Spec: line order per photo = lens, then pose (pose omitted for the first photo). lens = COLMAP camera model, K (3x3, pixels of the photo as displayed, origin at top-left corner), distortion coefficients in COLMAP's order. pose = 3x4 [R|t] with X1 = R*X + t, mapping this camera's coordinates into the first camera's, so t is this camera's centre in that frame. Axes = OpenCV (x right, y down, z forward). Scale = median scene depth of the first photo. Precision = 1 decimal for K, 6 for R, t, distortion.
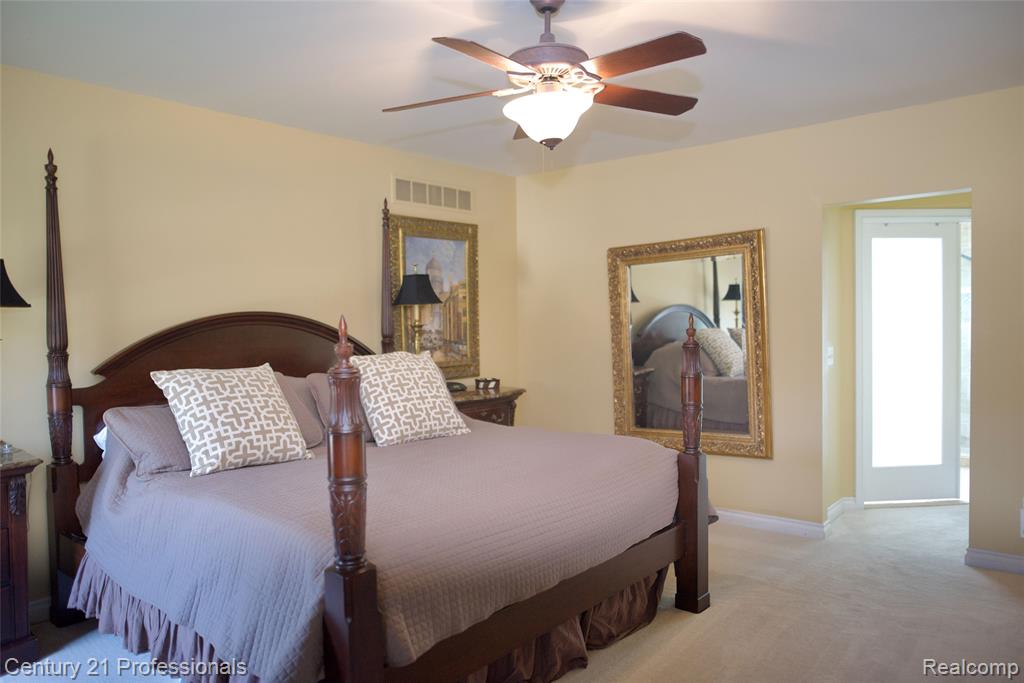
lens RADIAL K [[708.2, 0, 515.9], [0, 708.2, 347.0], [0, 0, 1]] dist [-0.043656, 0.040373]
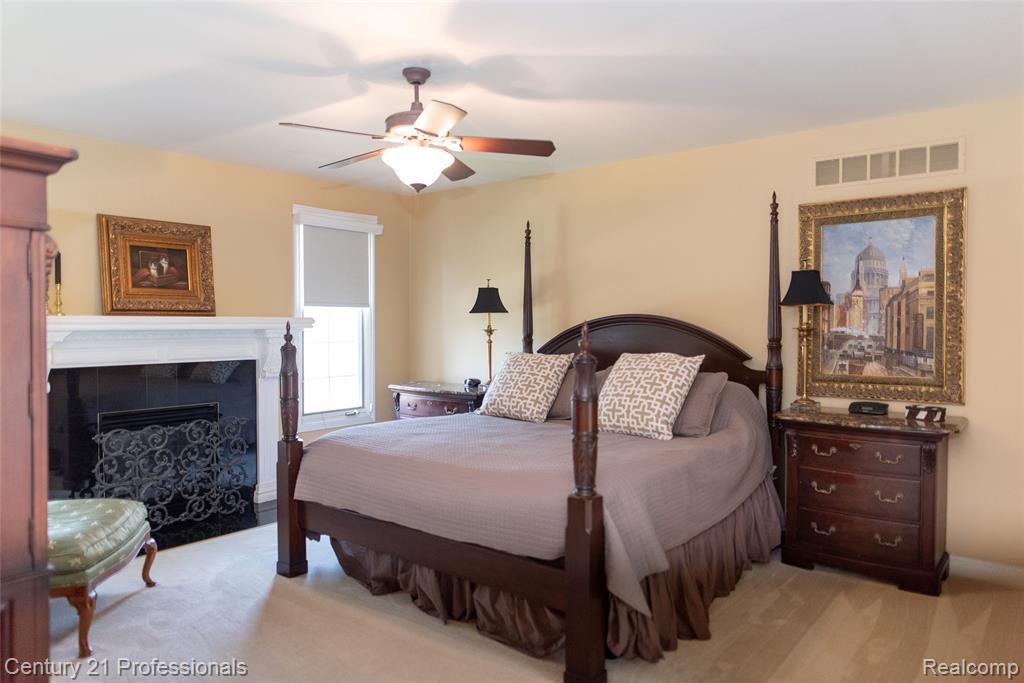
lens RADIAL K [[708.2, 0, 515.9], [0, 708.2, 347.0], [0, 0, 1]] dist [-0.043656, 0.040373]
pose [[0.014162, 0.049798, -0.998659, 0.685045], [-0.039364, 0.998013, 0.049208, -0.034962], [0.999125, 0.038614, 0.016094, 0.595264]]
